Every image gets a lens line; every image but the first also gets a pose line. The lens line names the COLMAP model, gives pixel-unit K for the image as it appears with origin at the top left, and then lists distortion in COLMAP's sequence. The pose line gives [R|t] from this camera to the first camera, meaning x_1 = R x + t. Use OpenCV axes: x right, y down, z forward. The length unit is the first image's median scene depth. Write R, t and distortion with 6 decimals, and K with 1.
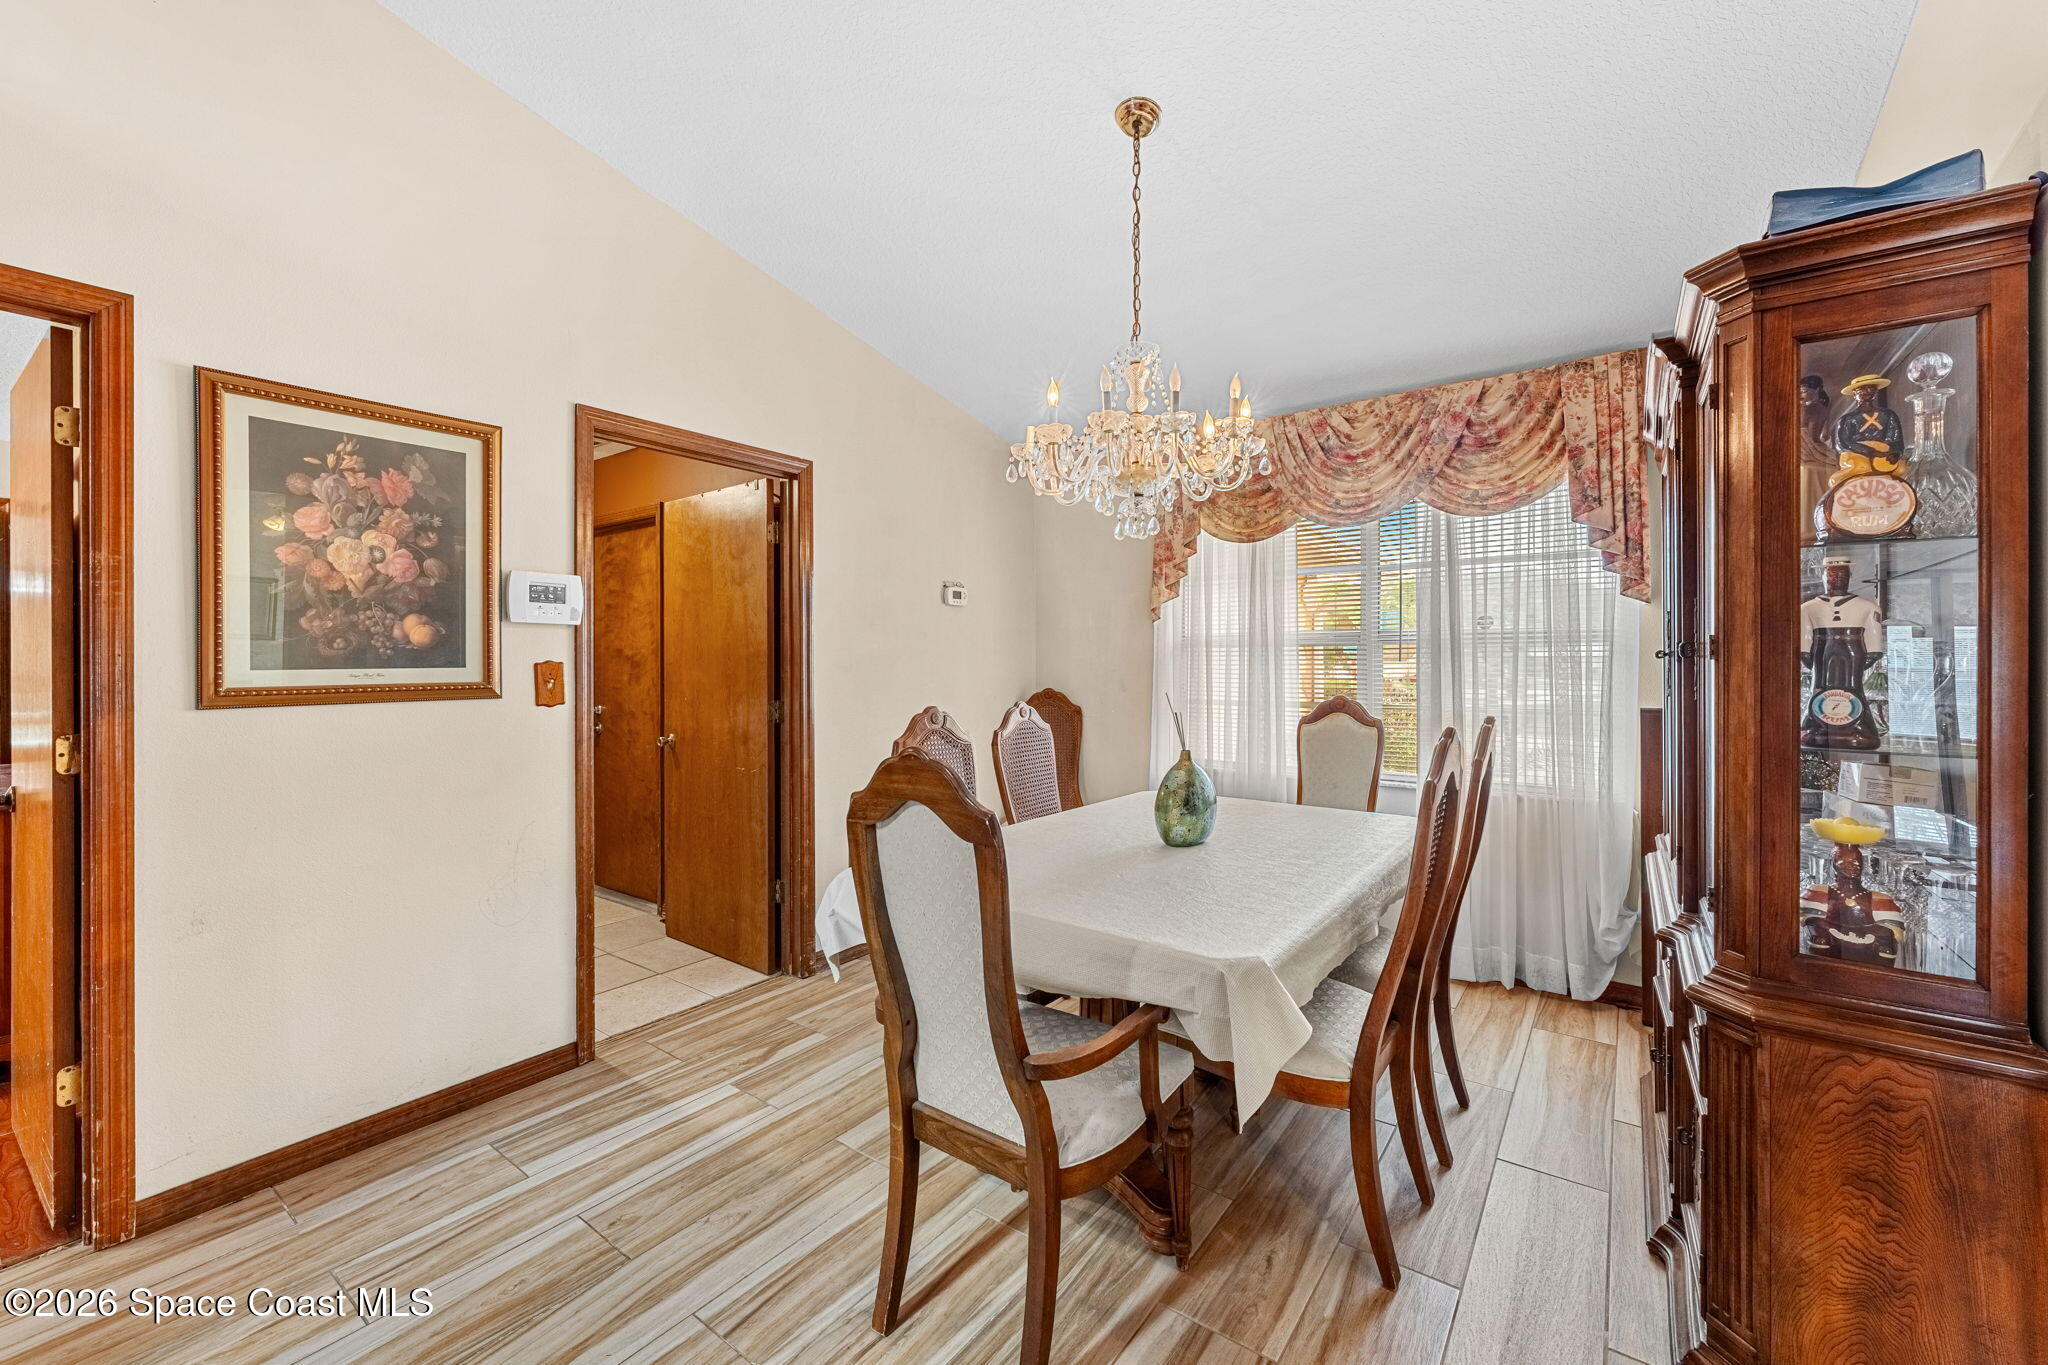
lens RADIAL K [[829.4, 0, 1027.4], [0, 829.4, 667.7], [0, 0, 1]] dist [0.002071, 0.000384]
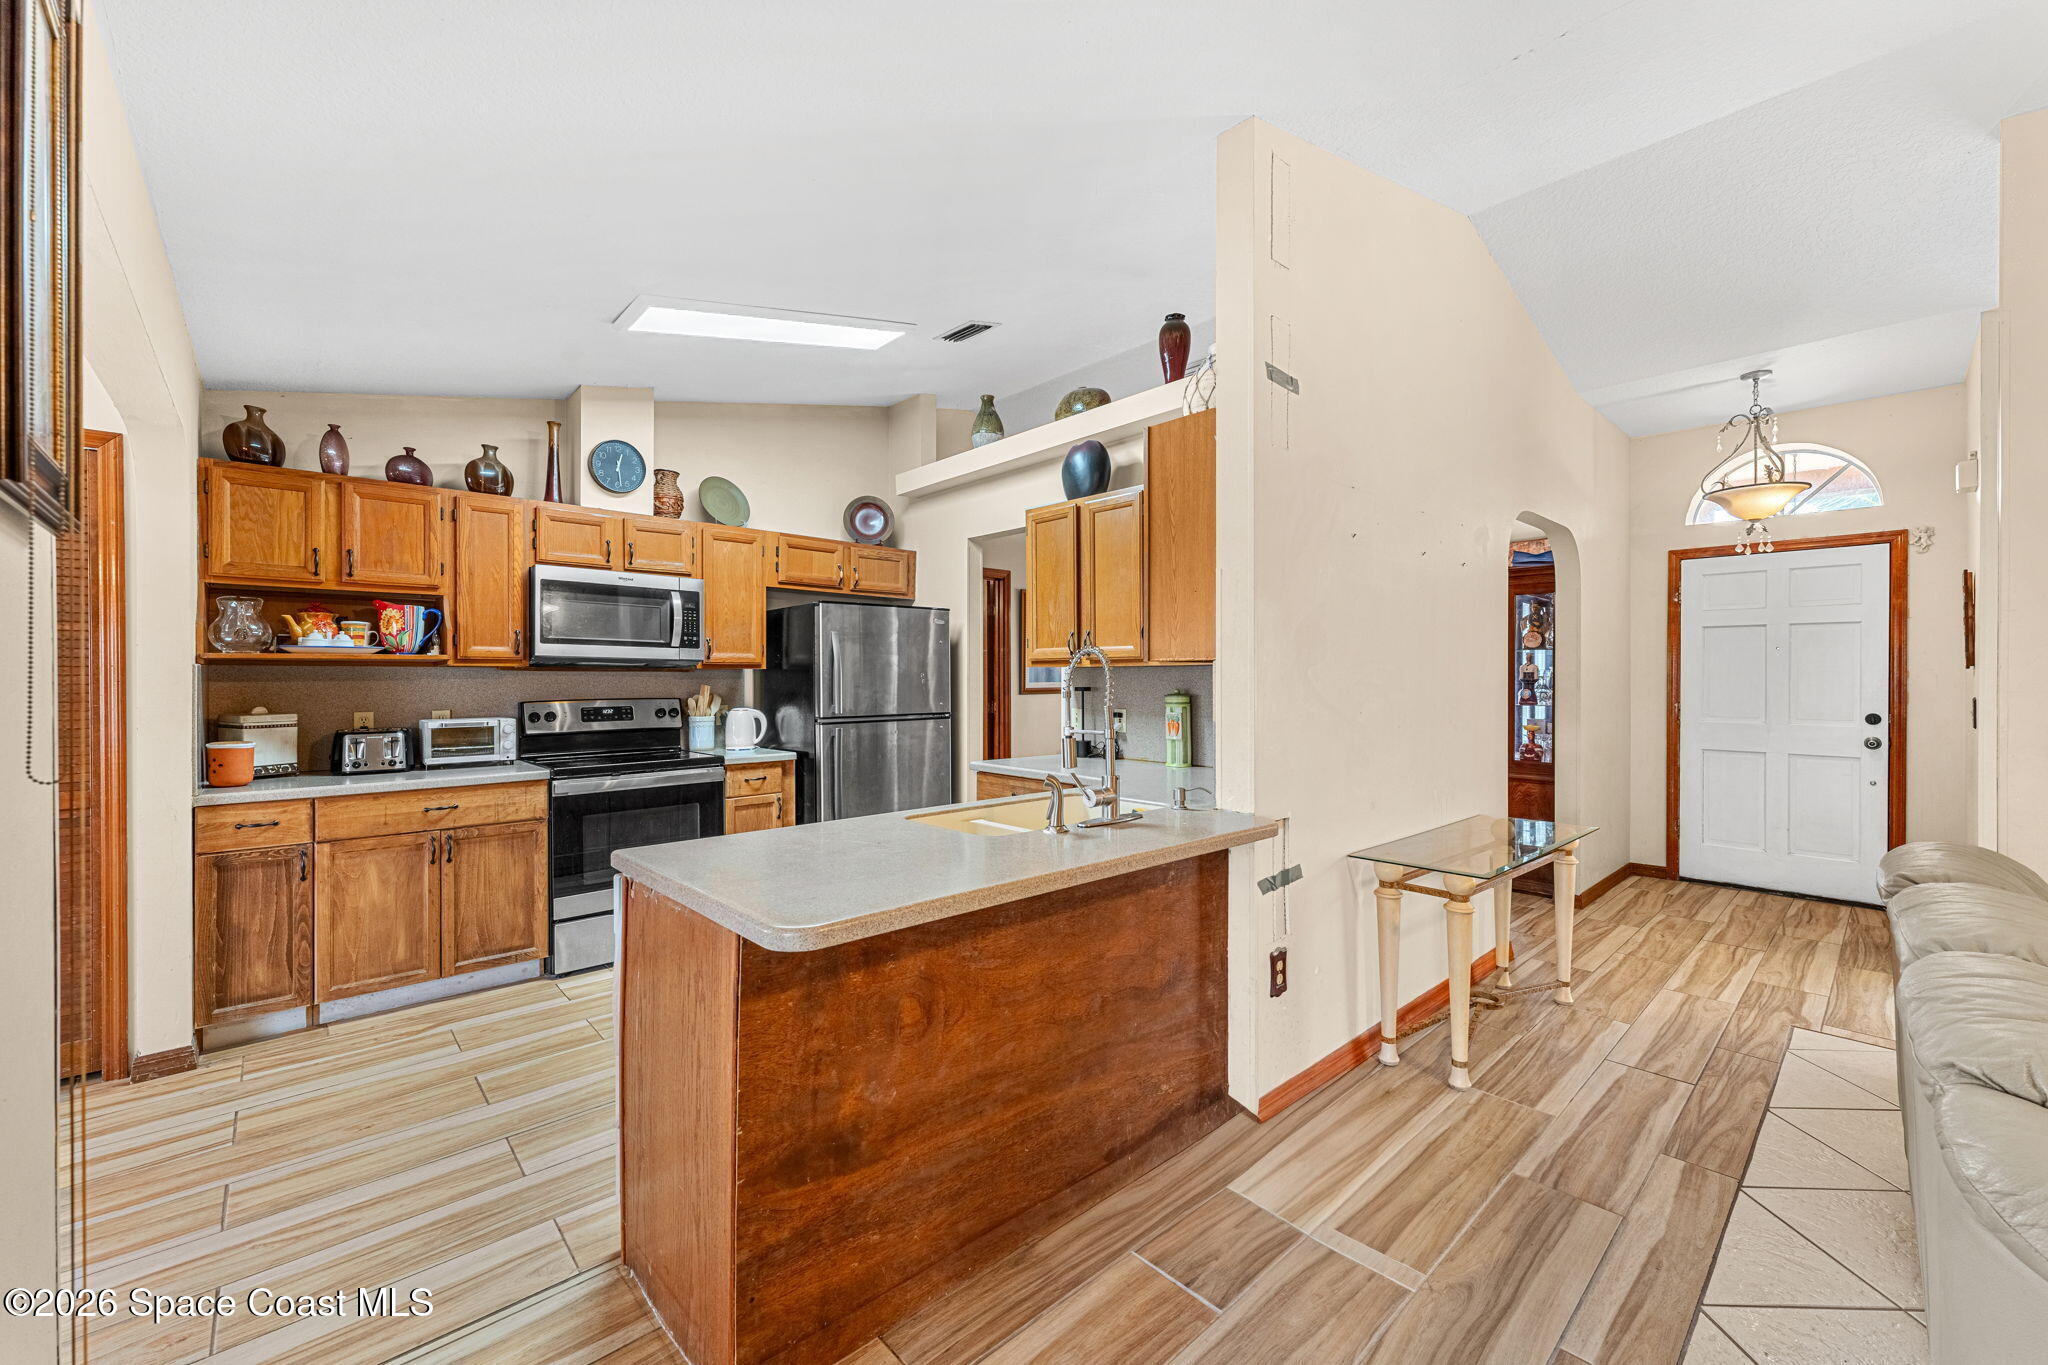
lens RADIAL K [[816.7, 0, 1017.1], [0, 816.7, 679.2], [0, 0, 1]] dist [0.000624, 0.000246]
pose [[0.979473, 0.002262, -0.201561, -0.207470], [-0.003580, 0.999975, -0.006174, 0.004939], [0.201541, 0.006768, 0.979457, -1.193327]]
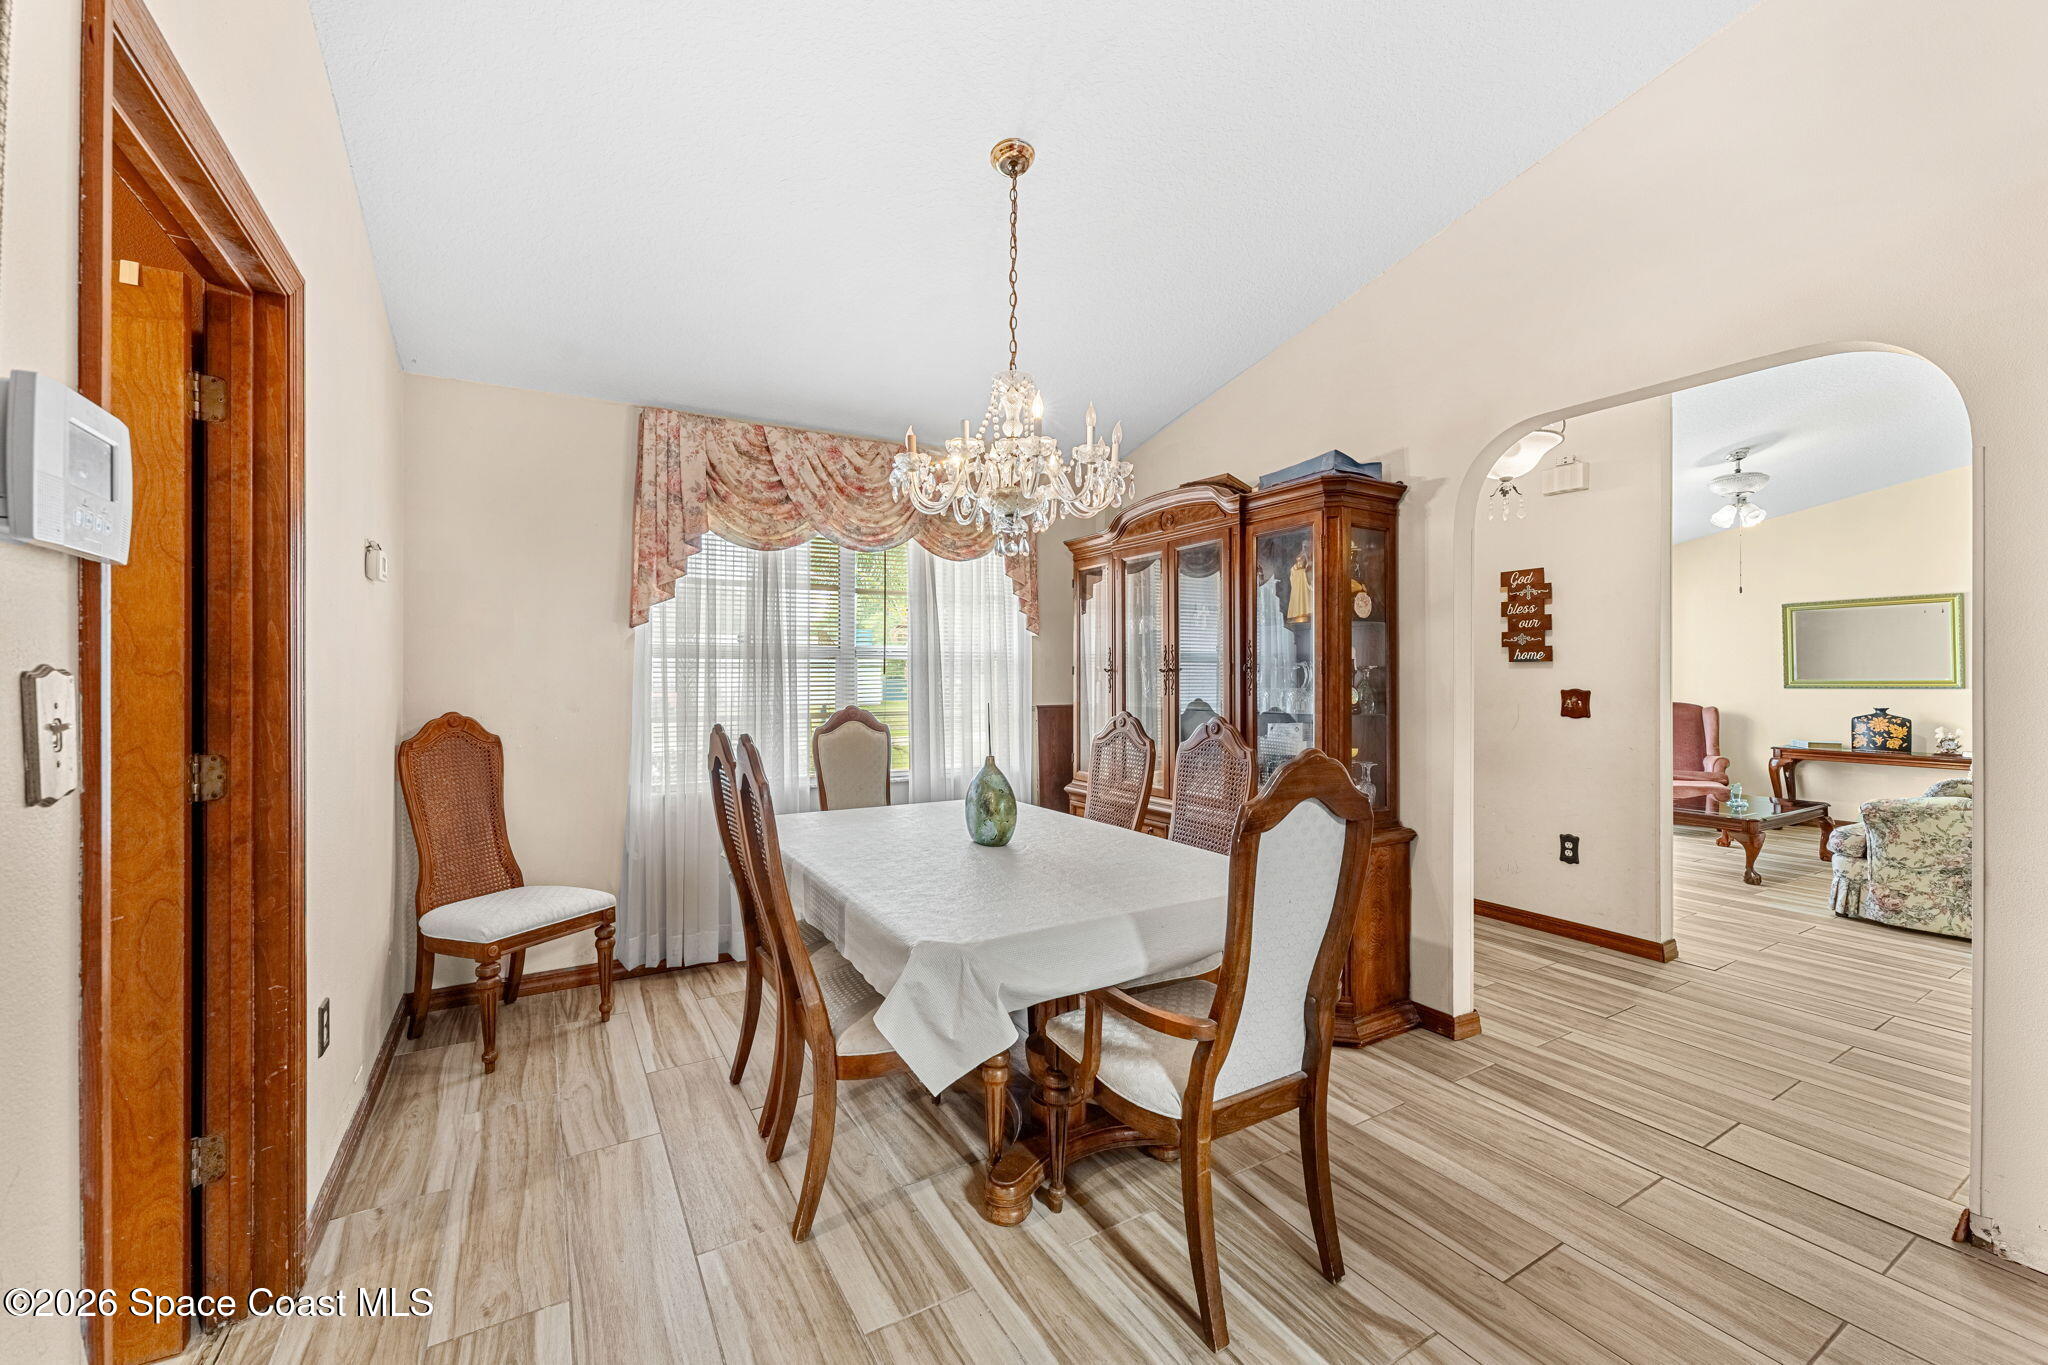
lens RADIAL K [[815.8, 0, 1024.7], [0, 815.8, 676.3], [0, 0, 1]] dist [-0.000146, -0.000014]
pose [[0.388405, 0.000618, 0.921489, -0.531740], [0.005545, 0.999980, -0.003008, -0.000238], [-0.921472, 0.006278, 0.388393, 0.383683]]
